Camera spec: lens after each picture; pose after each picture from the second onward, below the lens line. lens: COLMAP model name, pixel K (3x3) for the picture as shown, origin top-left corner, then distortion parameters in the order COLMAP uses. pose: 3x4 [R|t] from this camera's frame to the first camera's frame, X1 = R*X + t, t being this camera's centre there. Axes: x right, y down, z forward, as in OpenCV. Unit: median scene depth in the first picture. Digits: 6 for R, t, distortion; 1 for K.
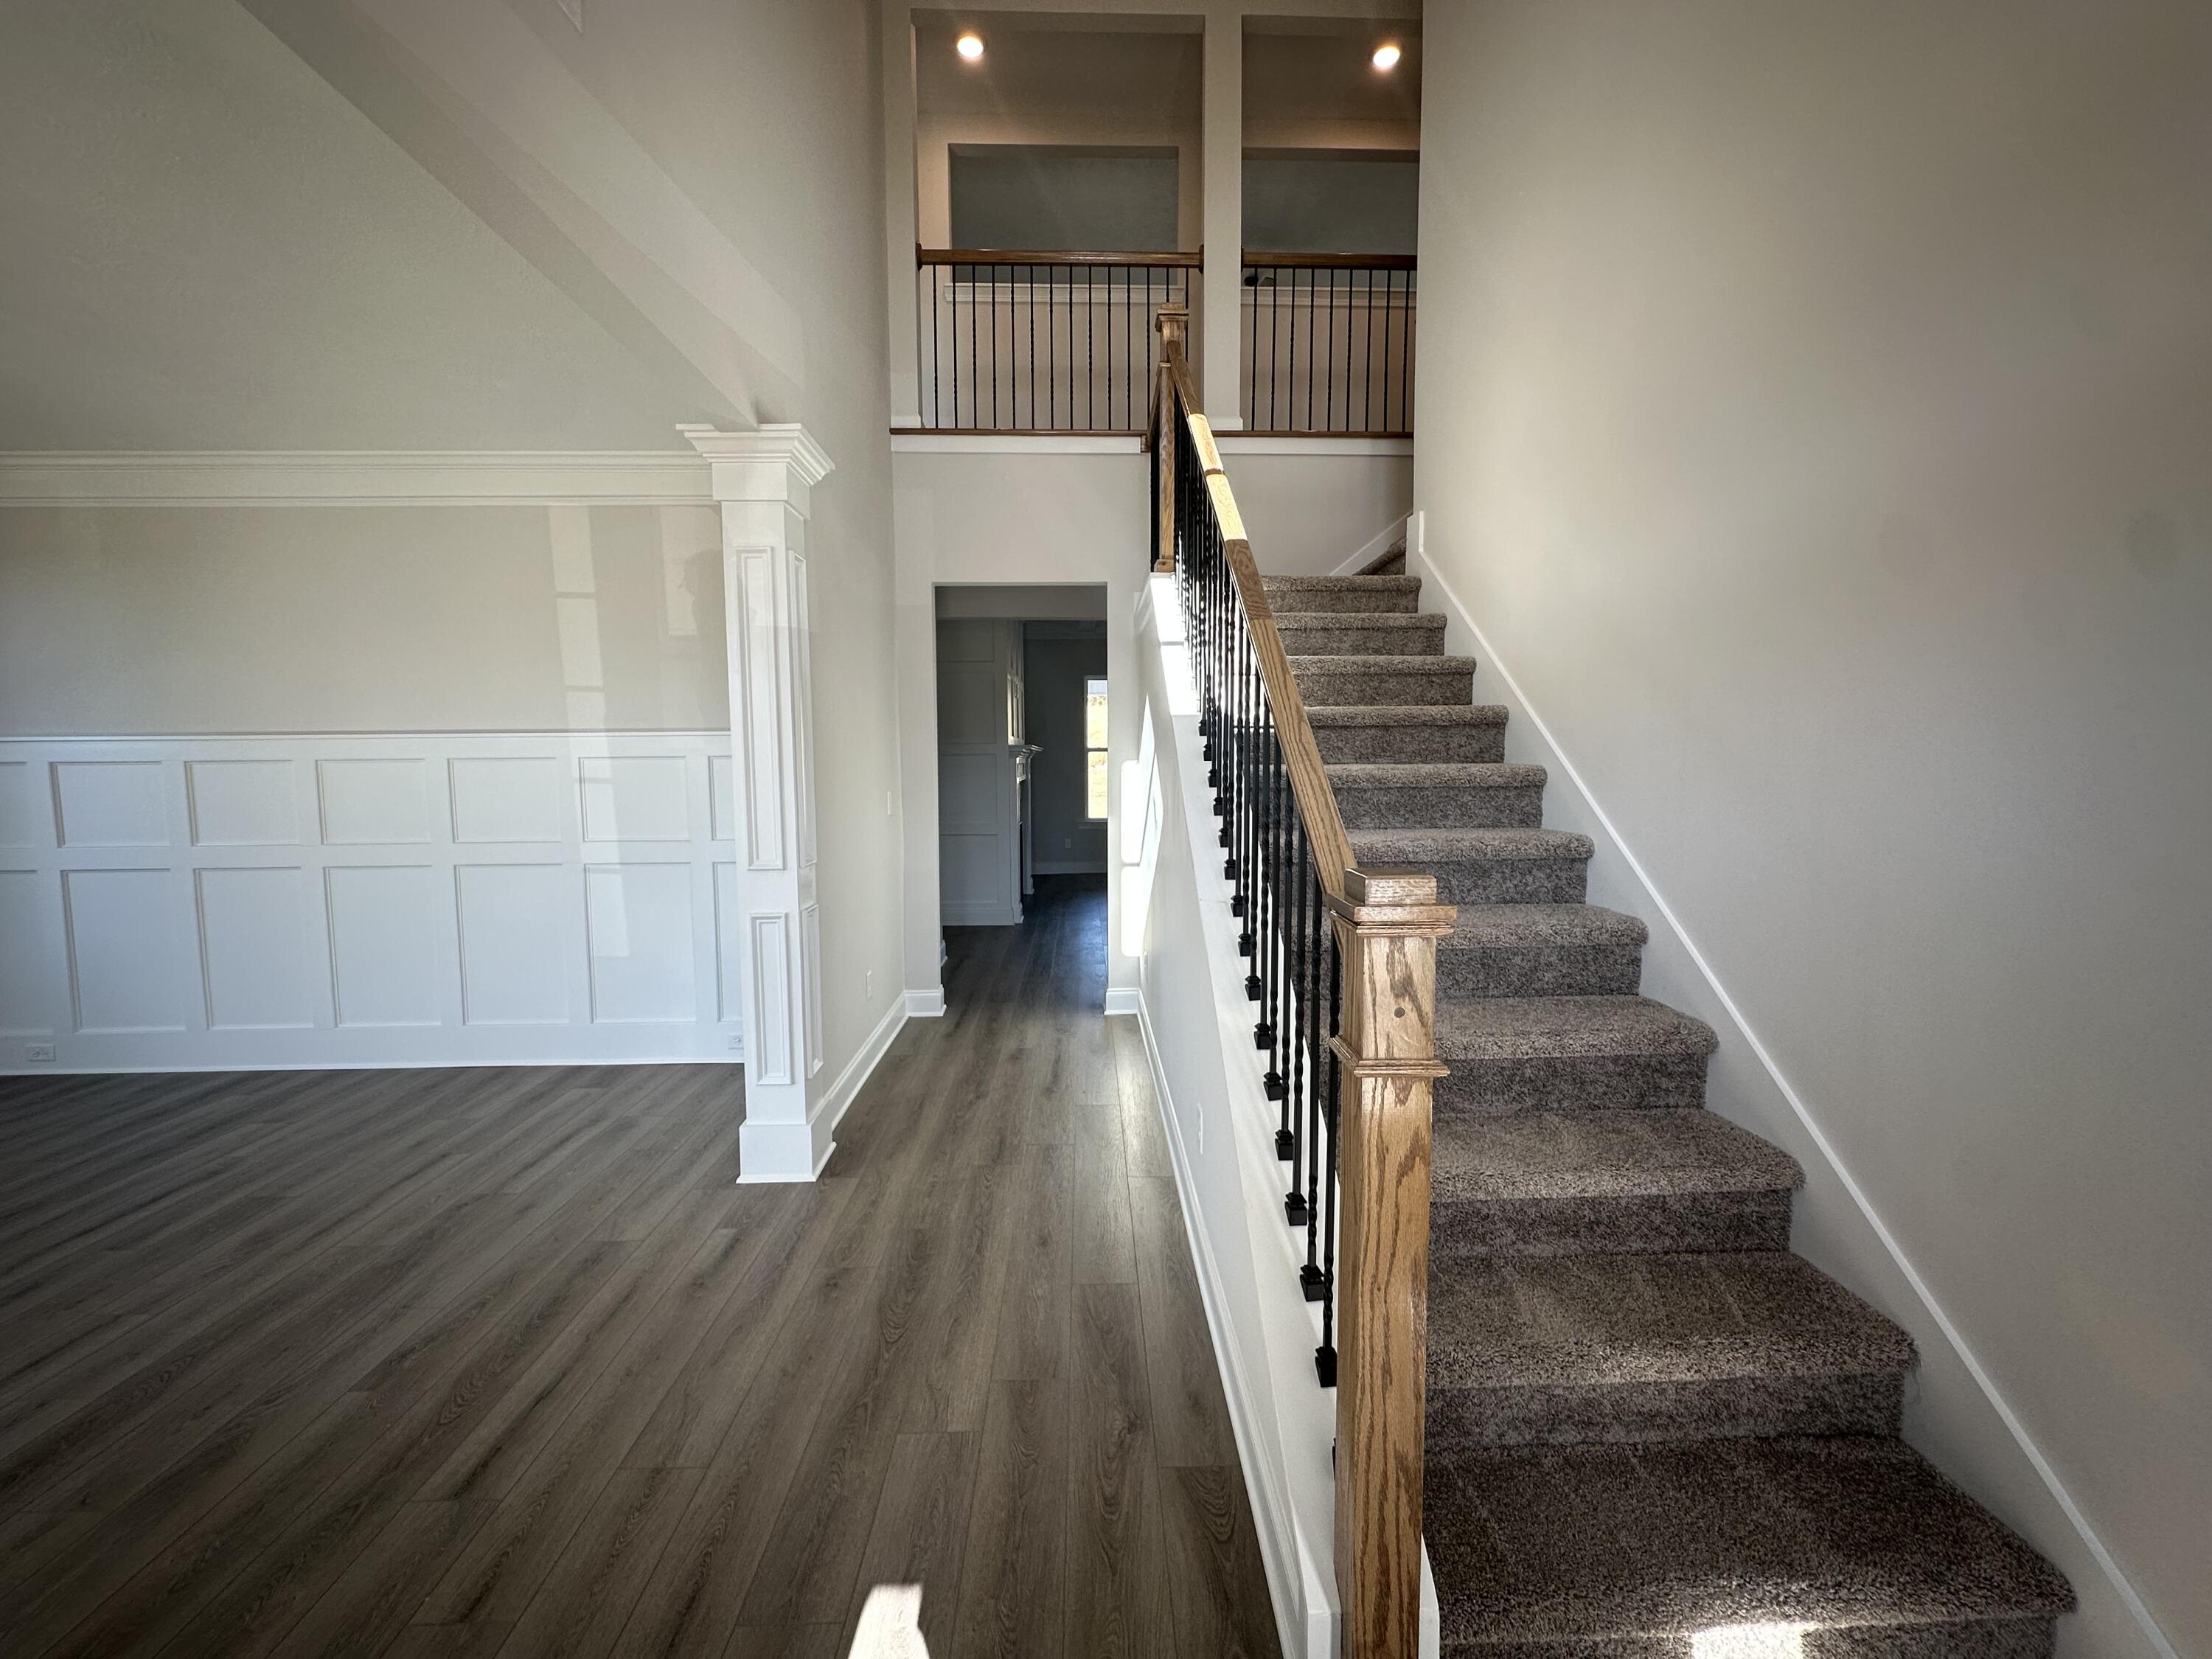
lens RADIAL K [[882.8, 0, 1106.2], [0, 882.8, 825.6], [0, 0, 1]] dist [-0.001960, 0.000634]
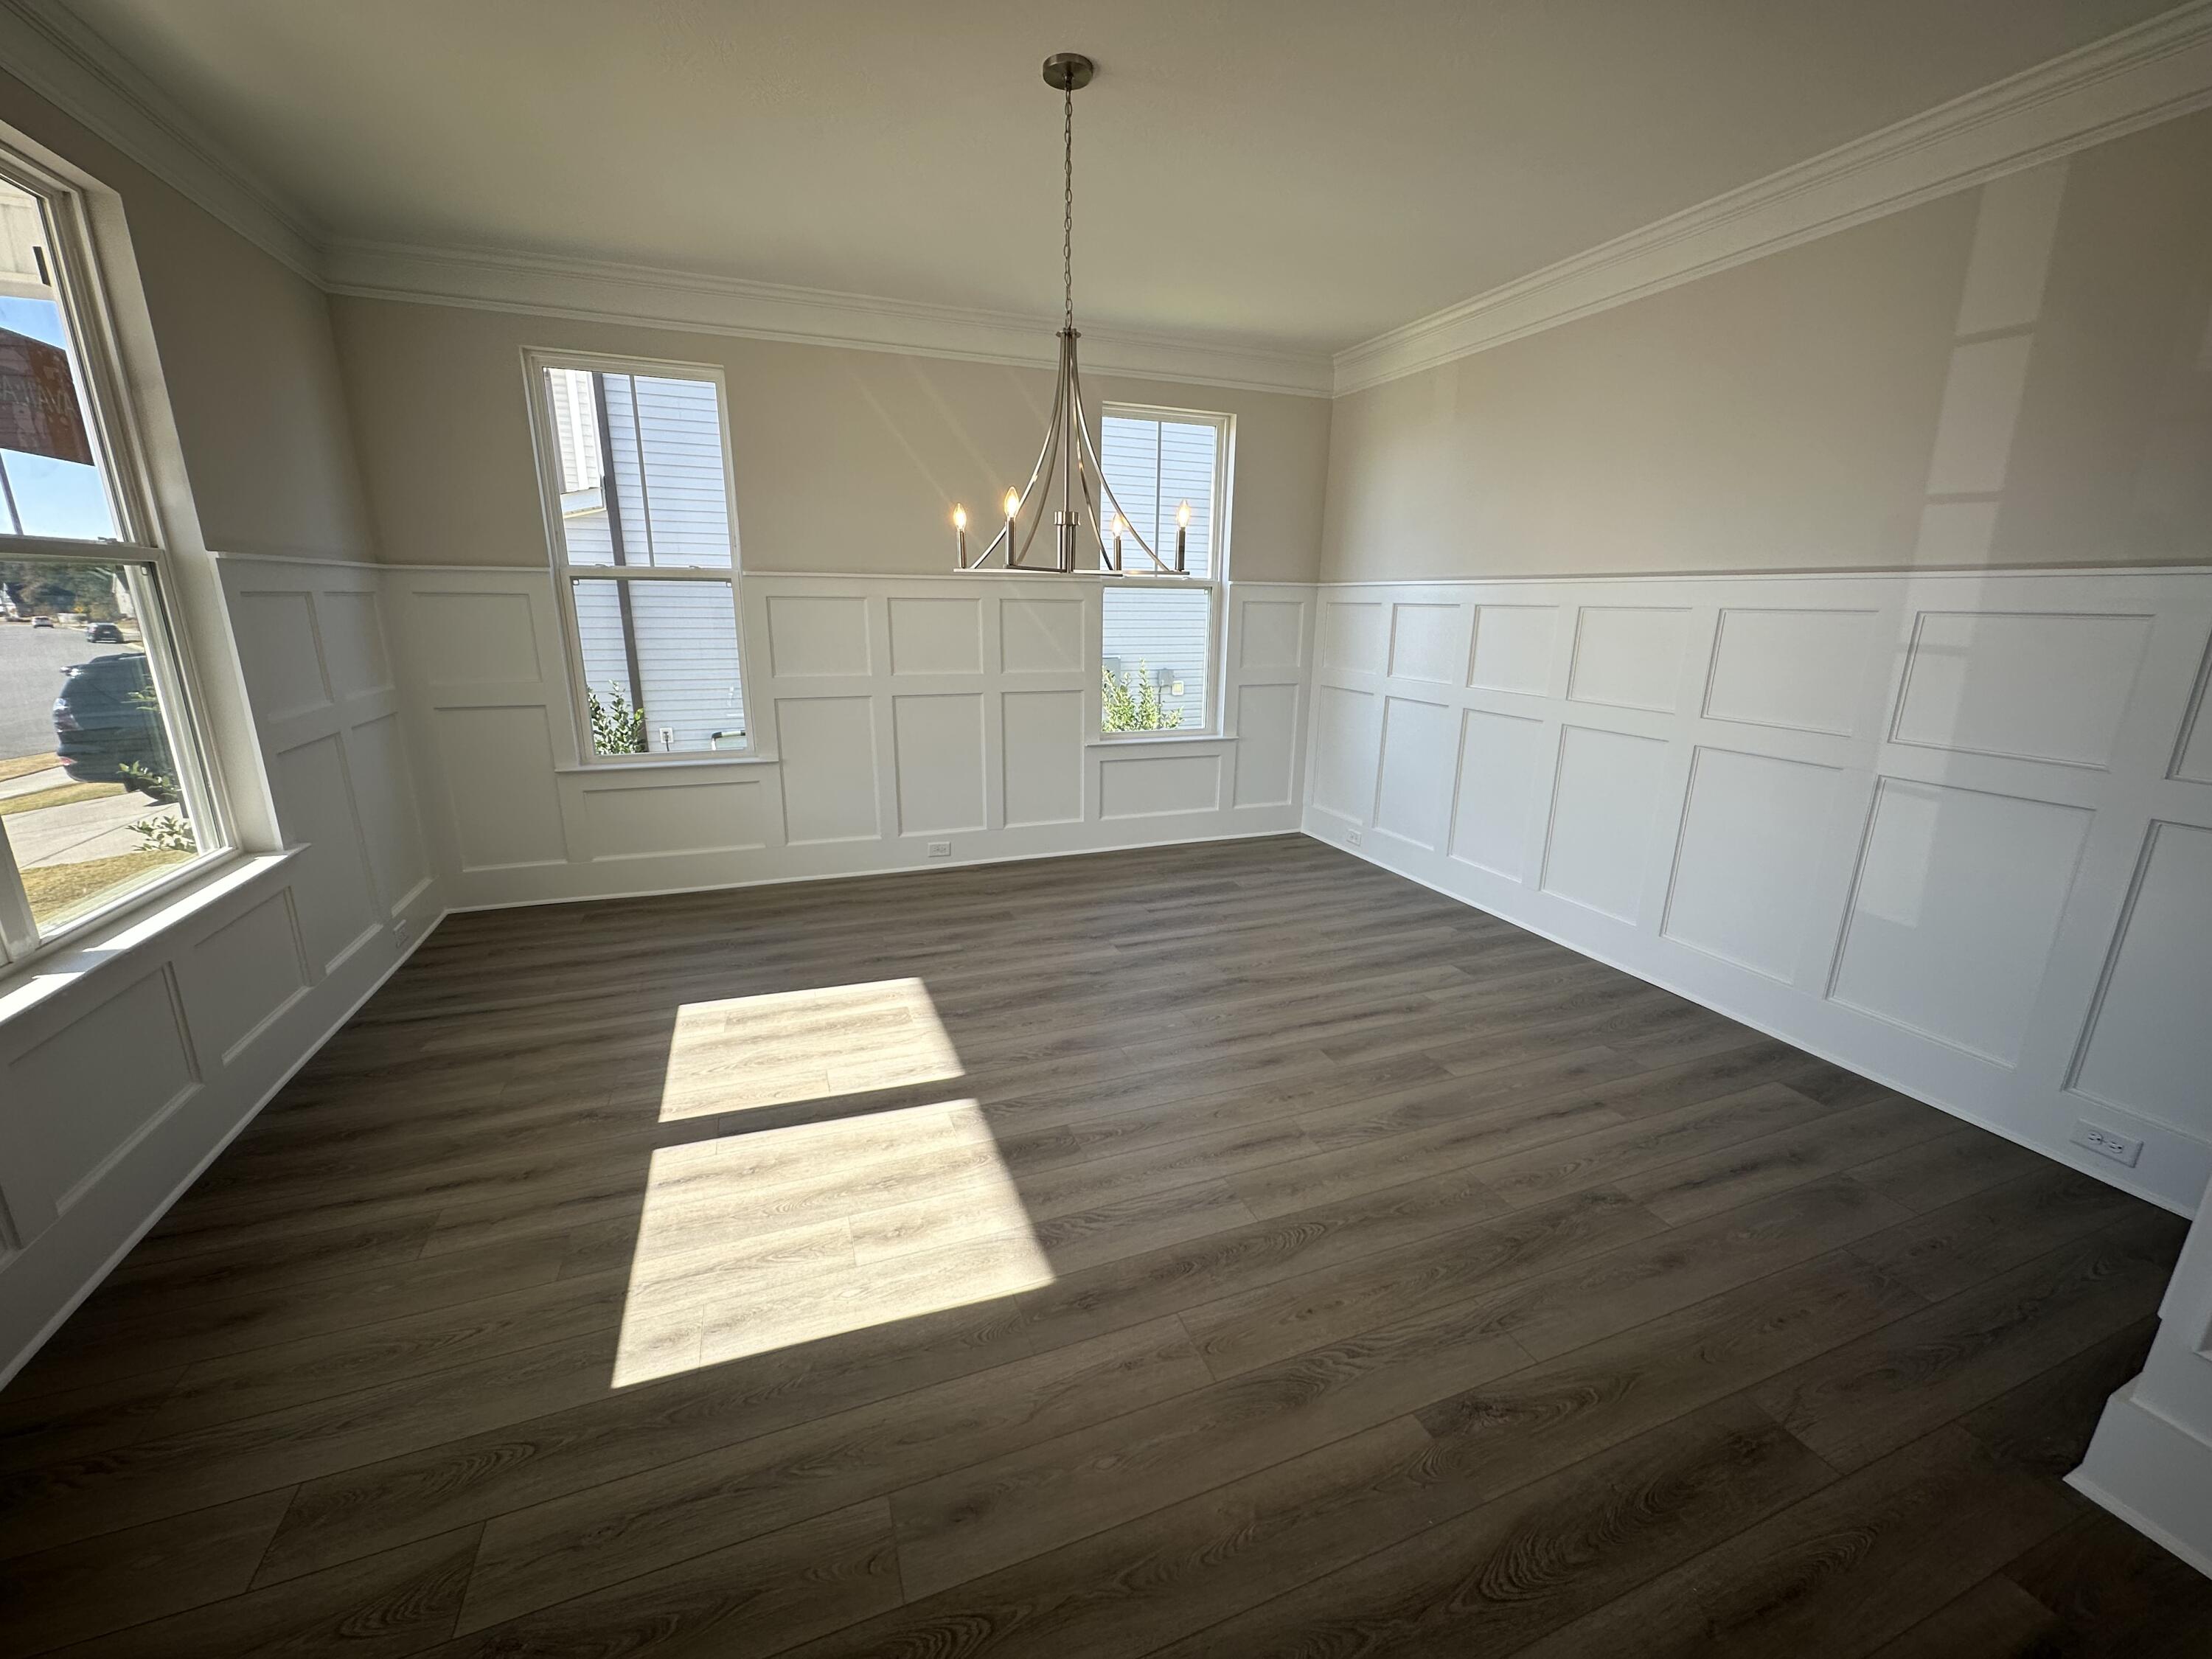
lens RADIAL K [[882.8, 0, 1107.2], [0, 882.8, 825.5], [0, 0, 1]] dist [-0.001960, 0.000634]
pose [[0.332097, 0.249055, -0.909771, -0.182106], [-0.082467, 0.968485, 0.235025, -0.030260], [0.939633, -0.003025, 0.342169, 0.239759]]
